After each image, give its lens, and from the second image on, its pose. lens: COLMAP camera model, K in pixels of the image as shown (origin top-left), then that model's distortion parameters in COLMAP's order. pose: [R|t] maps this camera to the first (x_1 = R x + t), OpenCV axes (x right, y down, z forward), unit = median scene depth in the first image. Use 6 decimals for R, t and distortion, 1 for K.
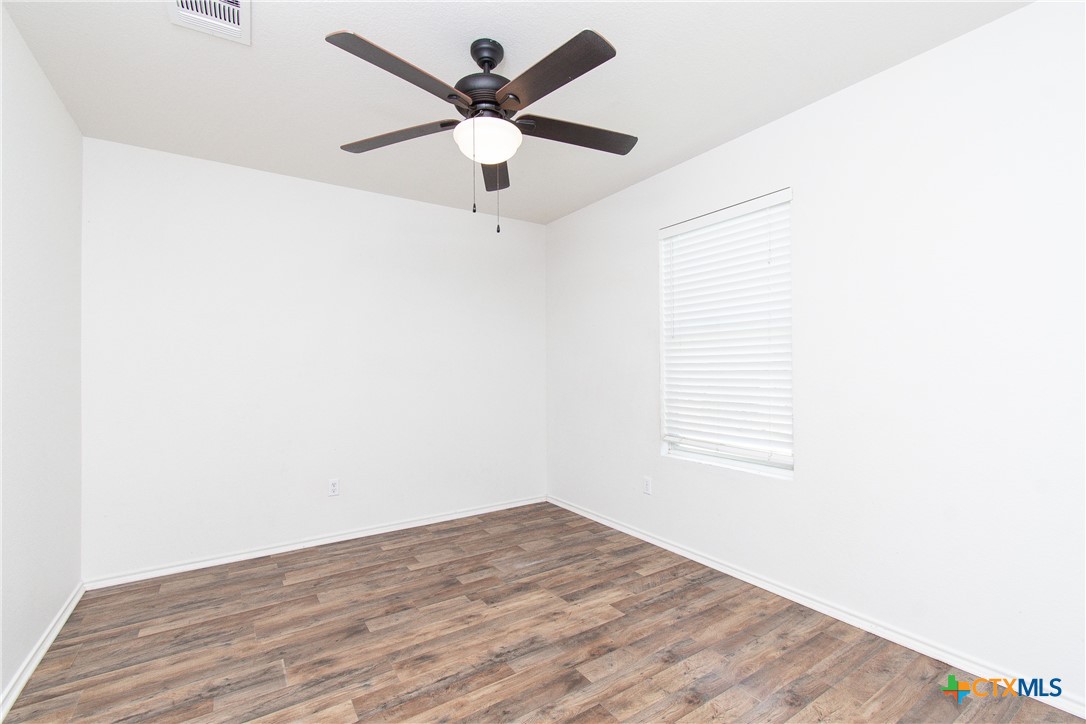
lens RADIAL K [[485.2, 0, 541.0], [0, 485.2, 360.4], [0, 0, 1]] dist [0.005087, -0.001925]
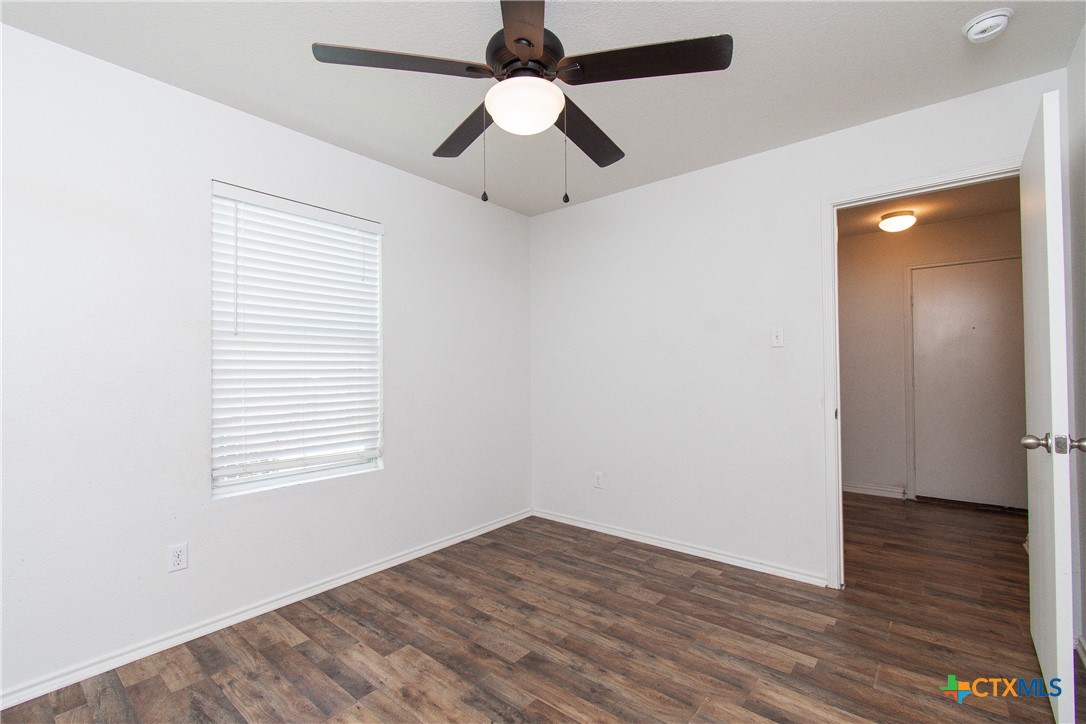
lens RADIAL K [[485.2, 0, 543.3], [0, 485.2, 365.4], [0, 0, 1]] dist [0.005087, -0.001925]
pose [[-0.304111, 0.023817, 0.952339, -0.762021], [-0.003780, 0.999649, -0.026207, 0.022811], [-0.952629, -0.011570, -0.303914, 1.014163]]
